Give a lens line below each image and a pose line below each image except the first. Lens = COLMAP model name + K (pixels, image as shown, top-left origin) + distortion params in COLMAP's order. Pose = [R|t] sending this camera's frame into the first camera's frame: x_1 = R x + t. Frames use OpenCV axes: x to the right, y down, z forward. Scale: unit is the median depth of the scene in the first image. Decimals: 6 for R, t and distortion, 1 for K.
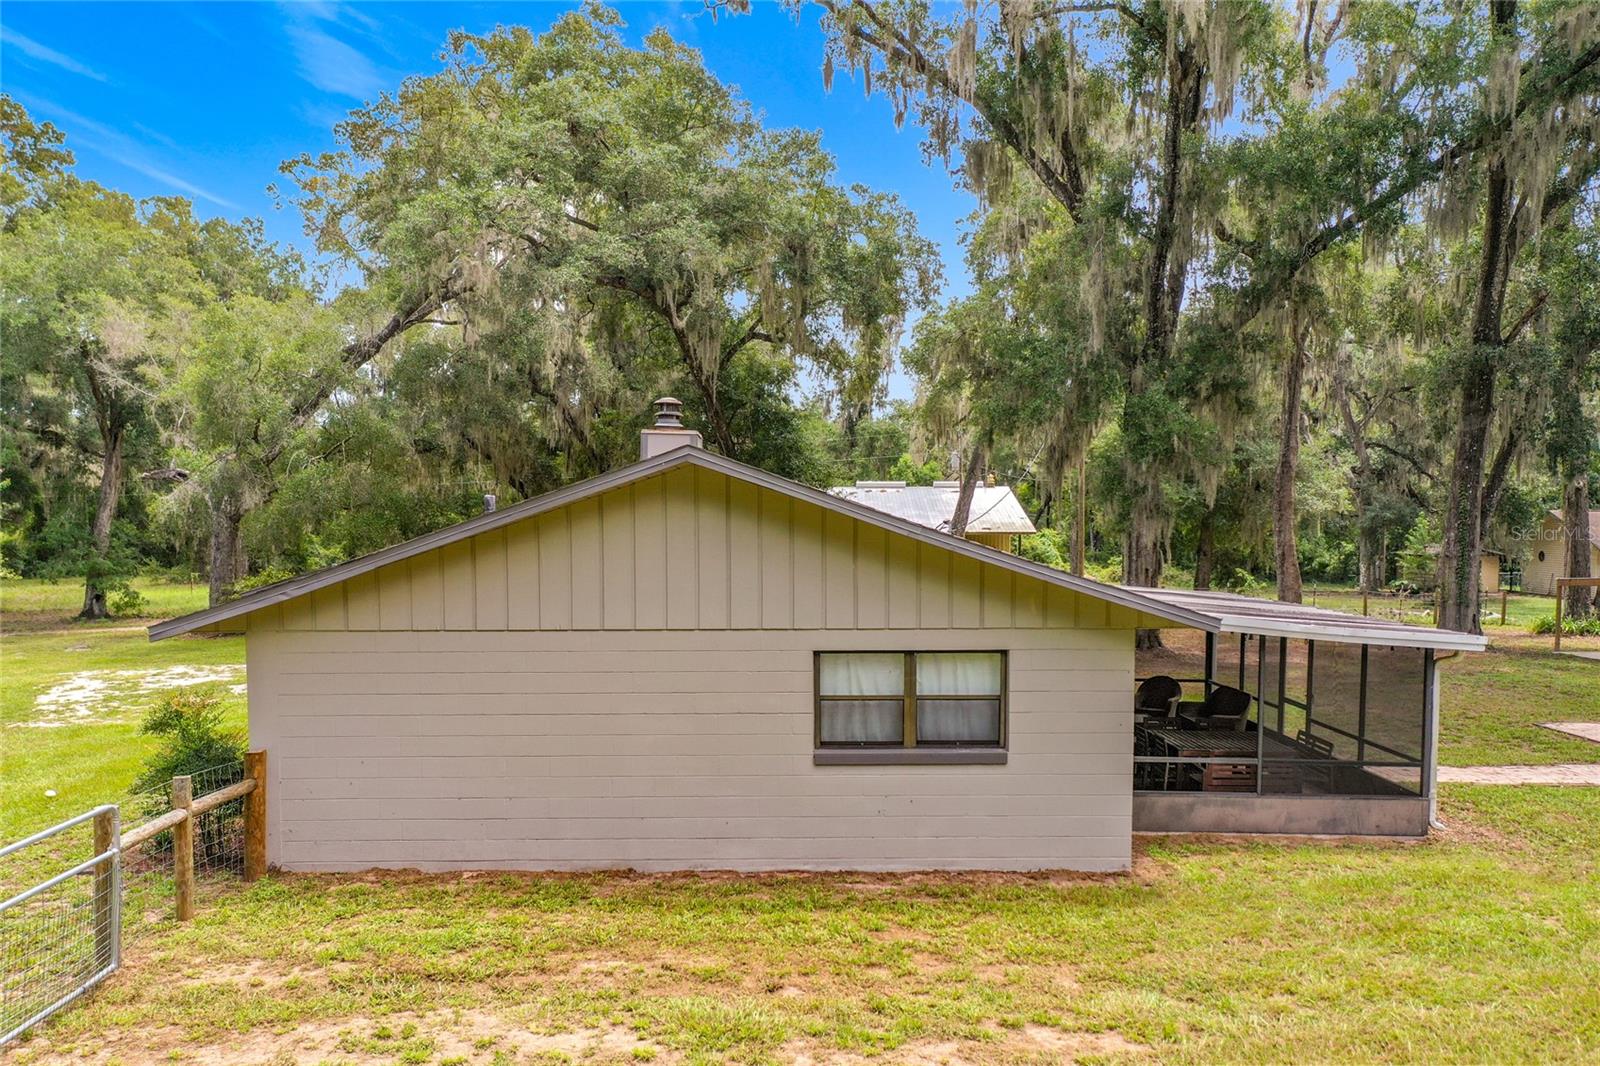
lens RADIAL K [[1304.7, 0, 801.4], [0, 1304.7, 504.1], [0, 0, 1]] dist [-0.010034, -0.000413]
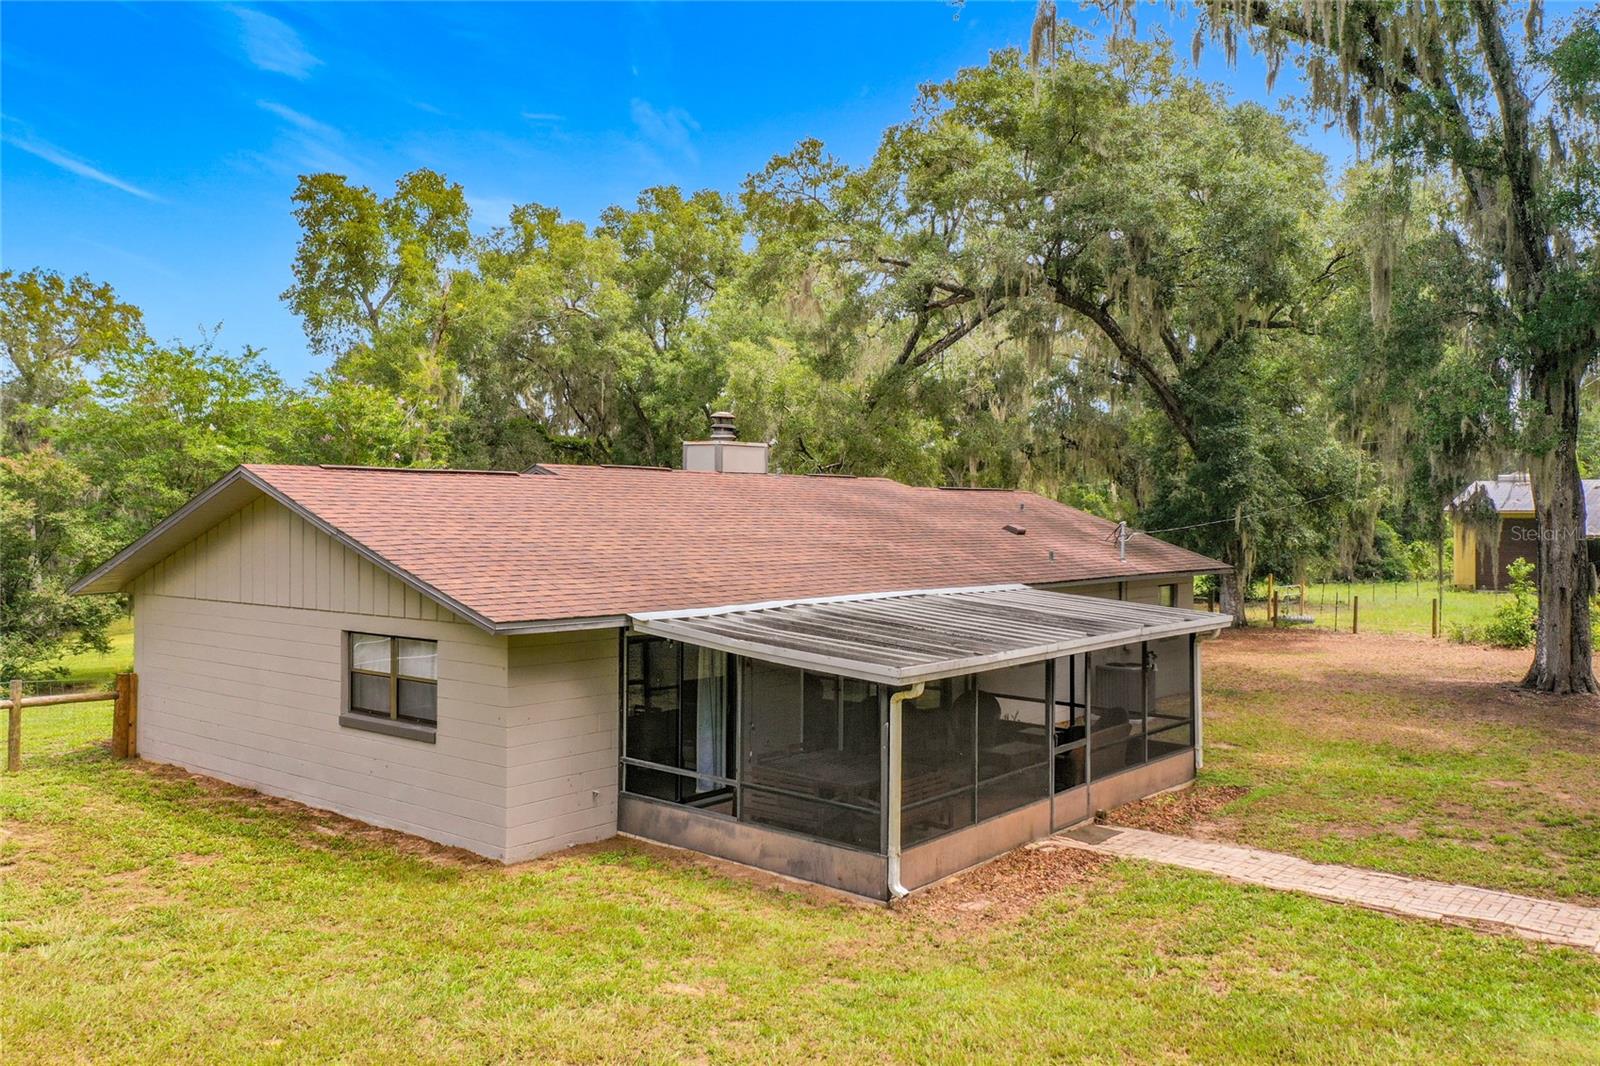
lens RADIAL K [[1304.7, 0, 801.4], [0, 1304.7, 504.1], [0, 0, 1]] dist [-0.010034, -0.000413]
pose [[0.754419, -0.006926, -0.656357, 1.093646], [0.002298, 0.999966, -0.007911, 0.006350], [0.656390, 0.004460, 0.754409, 0.362910]]
